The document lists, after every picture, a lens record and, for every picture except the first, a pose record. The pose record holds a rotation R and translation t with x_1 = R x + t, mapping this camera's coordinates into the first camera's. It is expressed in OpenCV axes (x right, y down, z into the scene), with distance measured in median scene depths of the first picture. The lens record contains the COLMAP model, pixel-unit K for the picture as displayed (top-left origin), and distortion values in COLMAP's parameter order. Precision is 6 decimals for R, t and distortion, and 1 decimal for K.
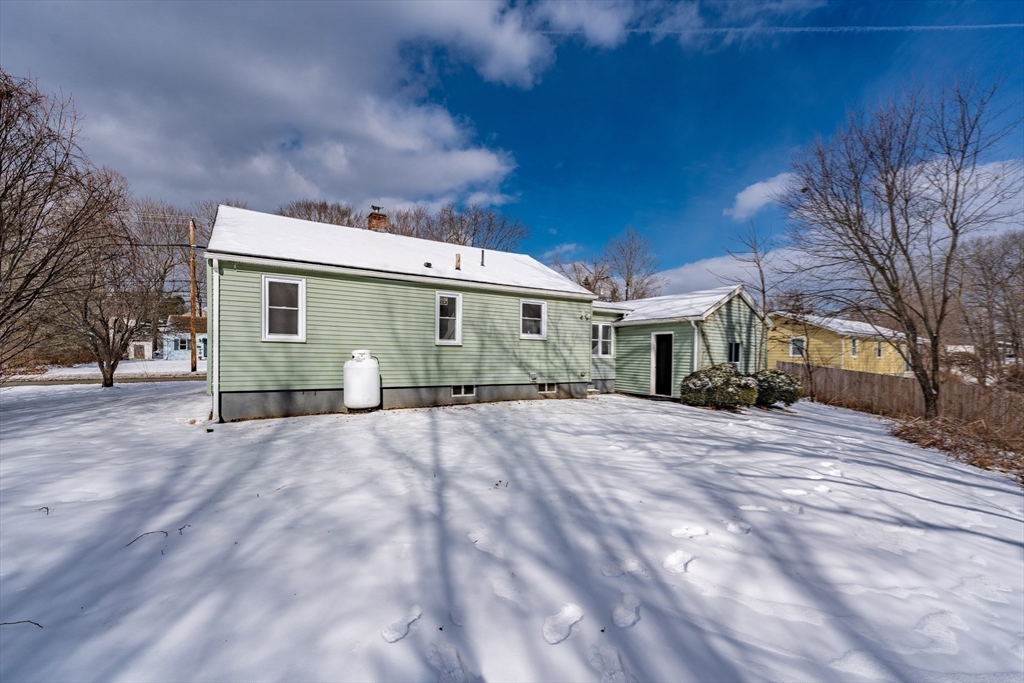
lens RADIAL K [[420.1, 0, 508.4], [0, 420.1, 347.9], [0, 0, 1]] dist [-0.002567, -0.000057]
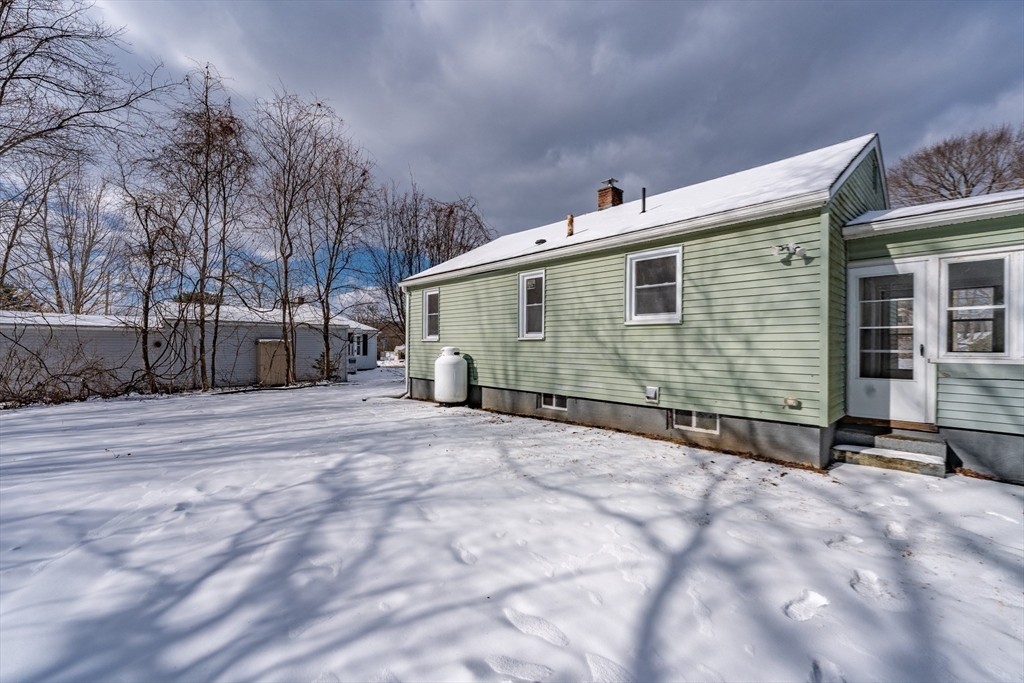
lens RADIAL K [[420.1, 0, 511.5], [0, 420.1, 345.2], [0, 0, 1]] dist [-0.002567, -0.000057]
pose [[0.210710, -0.019062, -0.977363, 0.552679], [0.007219, 0.999813, -0.017943, 0.015682], [0.977522, -0.003274, 0.210808, 0.721448]]
